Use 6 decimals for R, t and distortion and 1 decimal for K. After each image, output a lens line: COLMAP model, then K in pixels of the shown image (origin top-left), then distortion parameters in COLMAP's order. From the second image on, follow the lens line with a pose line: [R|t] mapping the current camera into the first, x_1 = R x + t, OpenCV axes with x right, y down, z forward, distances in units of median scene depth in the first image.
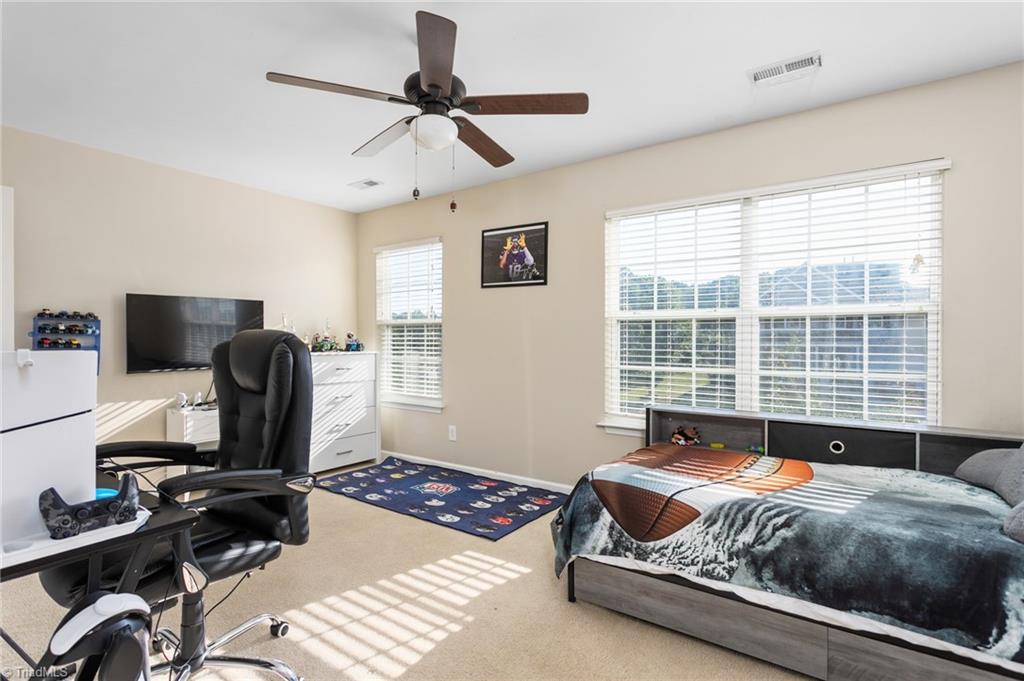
lens RADIAL K [[494.8, 0, 503.4], [0, 494.8, 341.5], [0, 0, 1]] dist [0.000914, 0.001991]
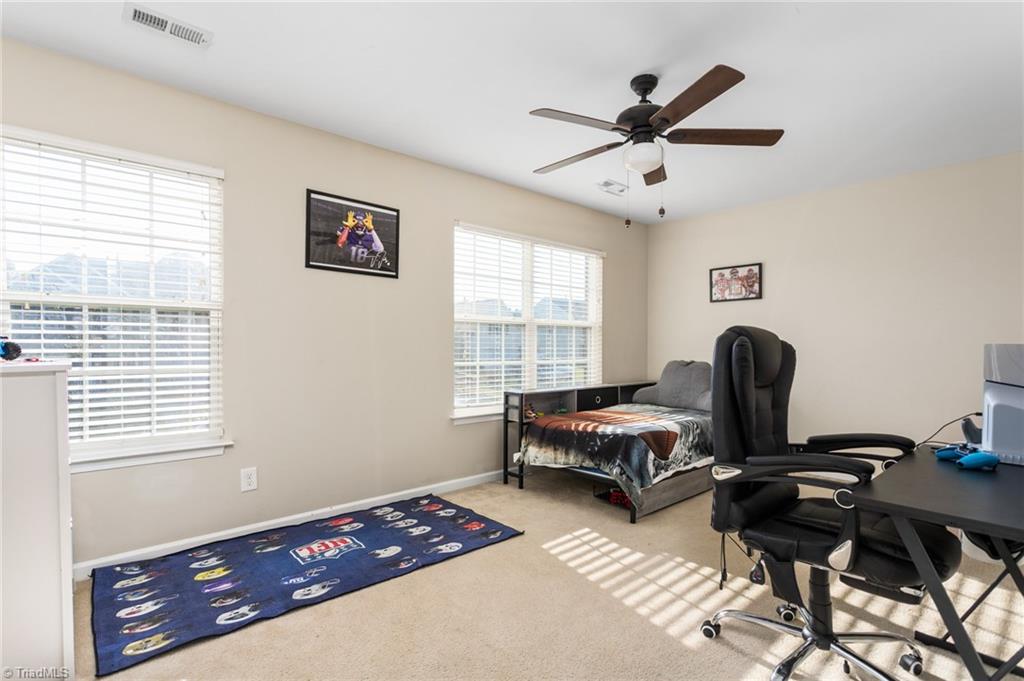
lens RADIAL K [[494.8, 0, 503.0], [0, 494.8, 347.4], [0, 0, 1]] dist [0.000914, 0.001991]
pose [[0.230366, -0.006365, 0.973083, -0.799956], [-0.001098, 0.999976, 0.006801, 0.006966], [-0.973104, -0.002635, 0.230353, 0.629031]]
